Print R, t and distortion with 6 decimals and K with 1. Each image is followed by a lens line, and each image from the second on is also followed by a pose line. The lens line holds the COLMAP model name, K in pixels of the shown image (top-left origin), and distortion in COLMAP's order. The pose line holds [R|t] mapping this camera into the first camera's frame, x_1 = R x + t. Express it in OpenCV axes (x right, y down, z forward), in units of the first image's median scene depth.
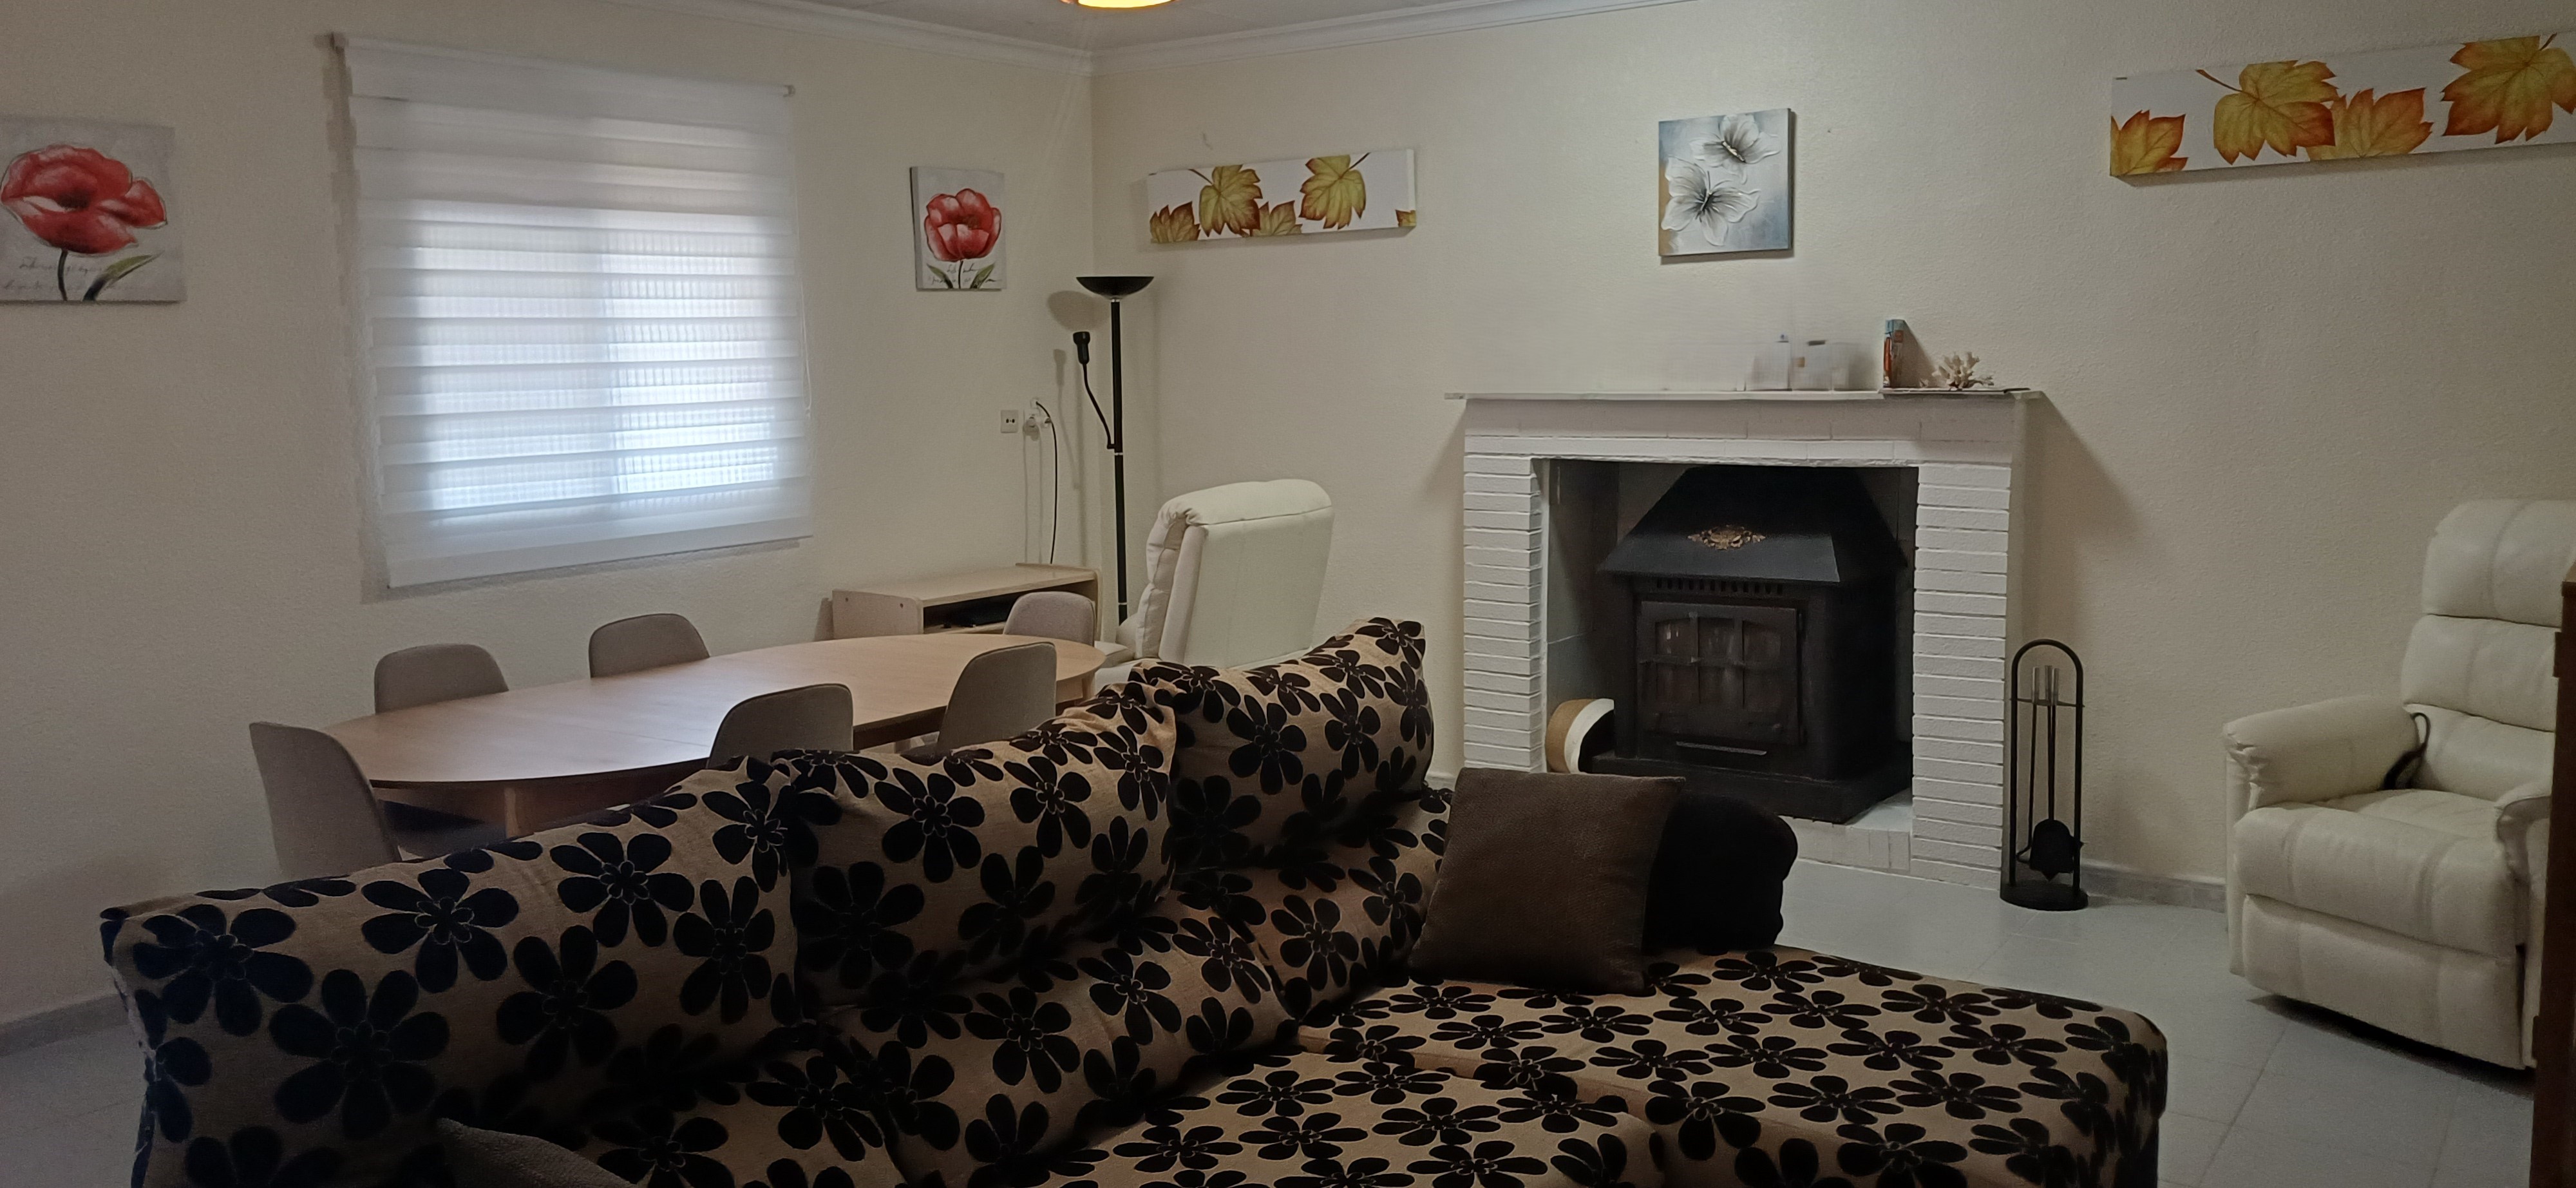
lens RADIAL K [[1922.5, 0, 1287.7], [0, 1922.5, 595.4], [0, 0, 1]] dist [0.052189, -0.037824]
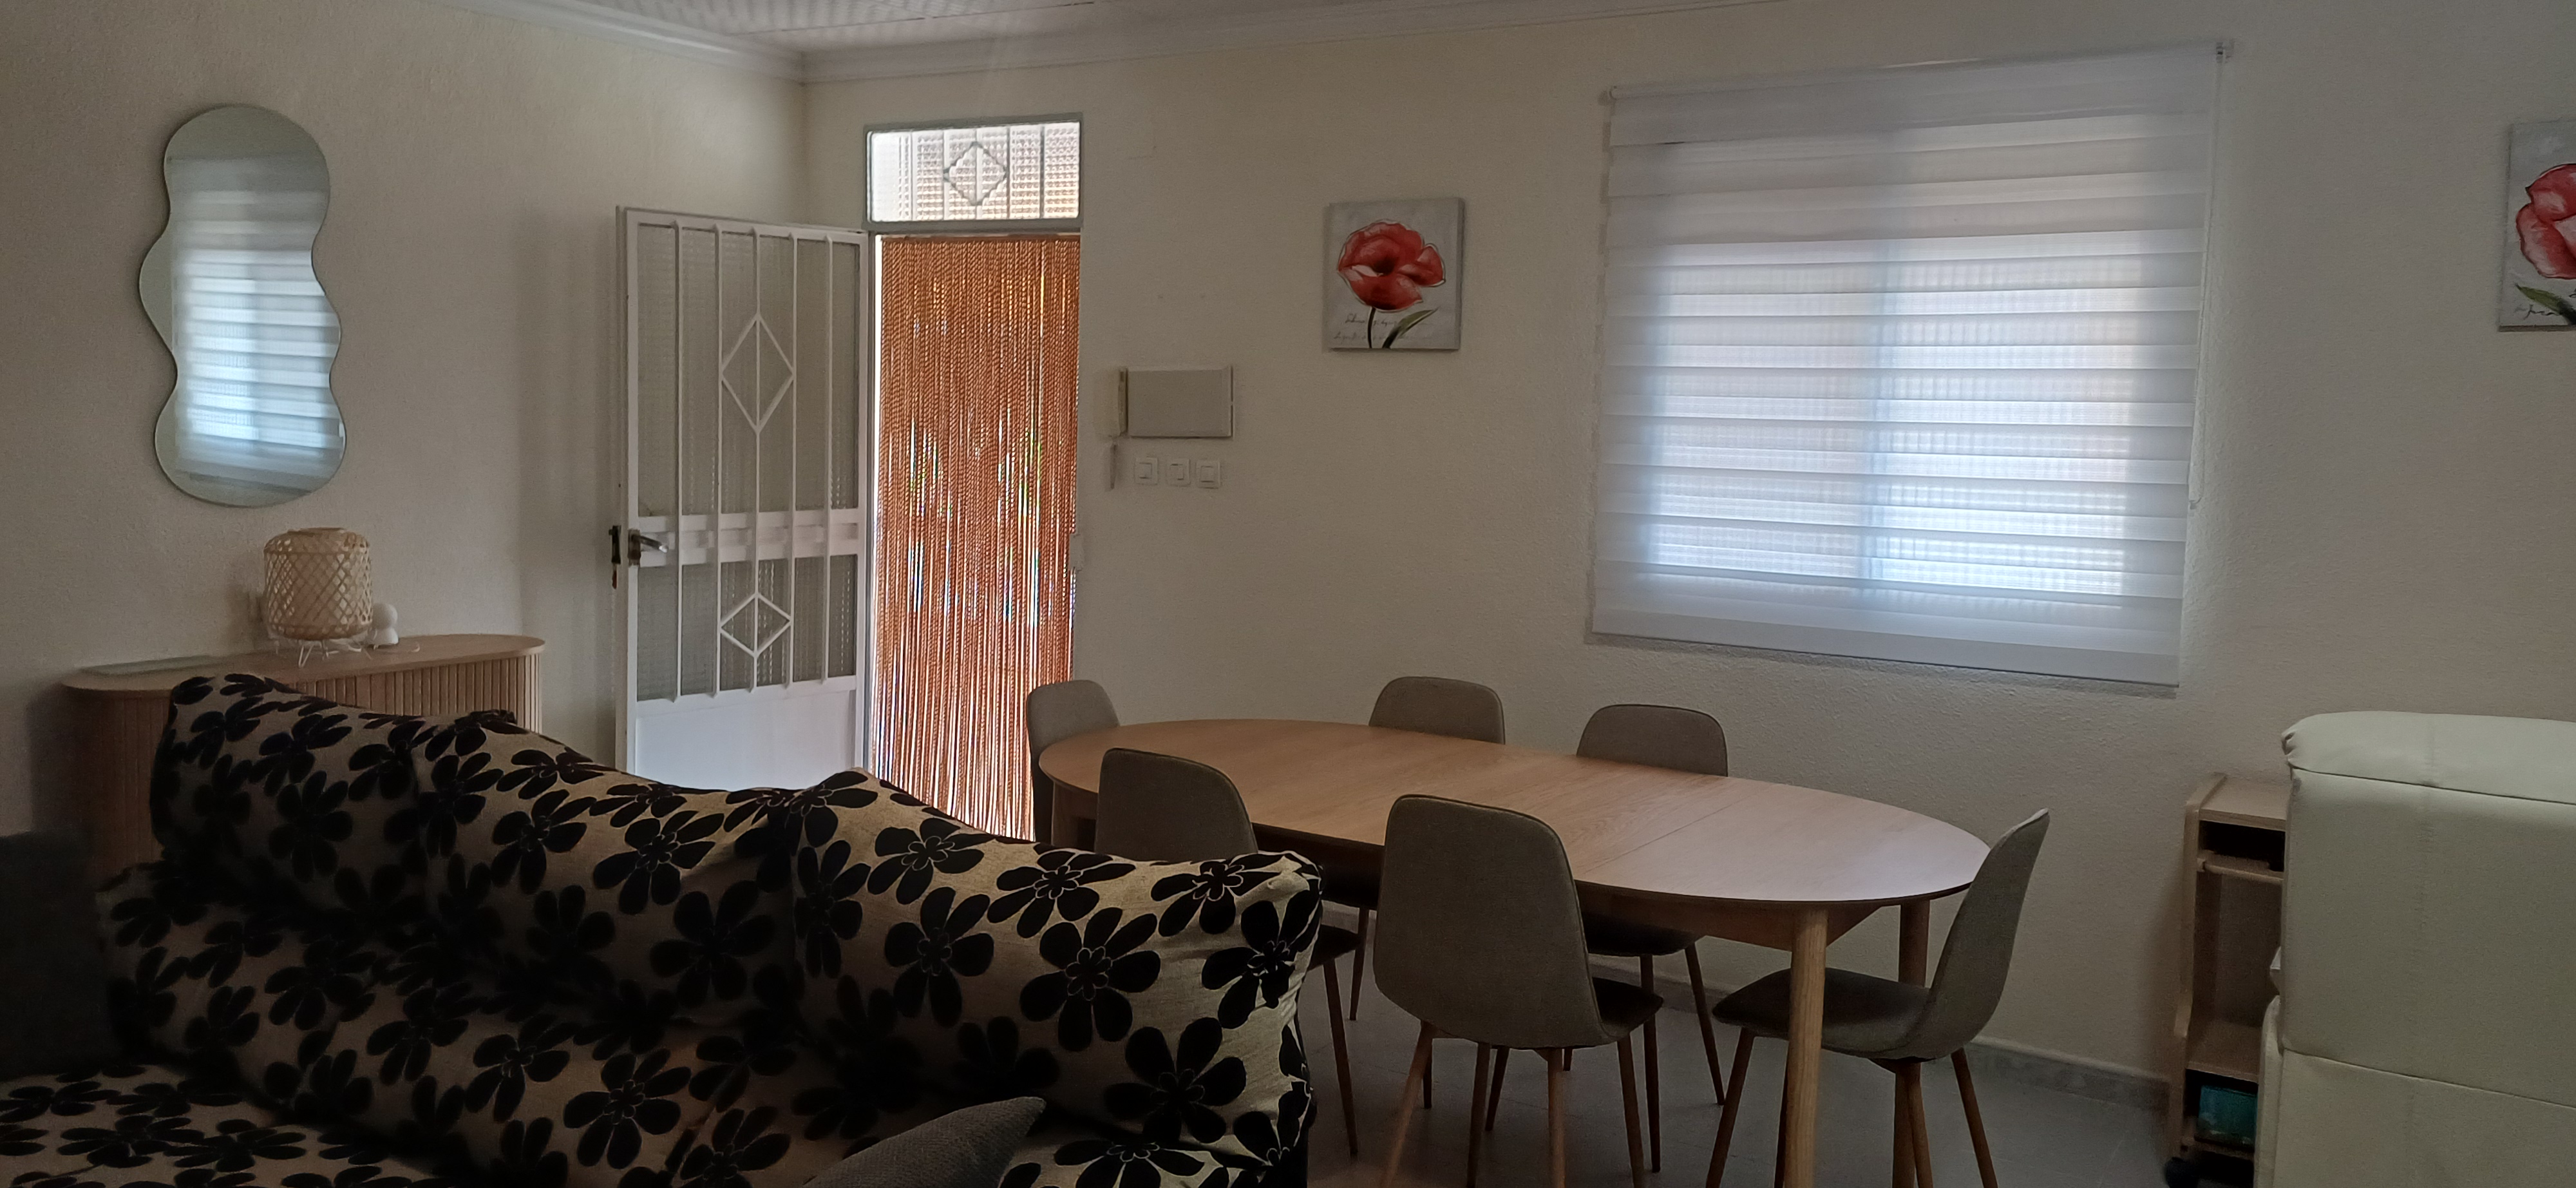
lens RADIAL K [[1922.5, 0, 1288.7], [0, 1922.5, 586.8], [0, 0, 1]] dist [0.052189, -0.037824]
pose [[0.054319, 0.120426, -0.991235, 0.667172], [-0.157327, 0.981334, 0.110602, -0.145975], [0.986052, 0.149940, 0.072251, 0.994722]]
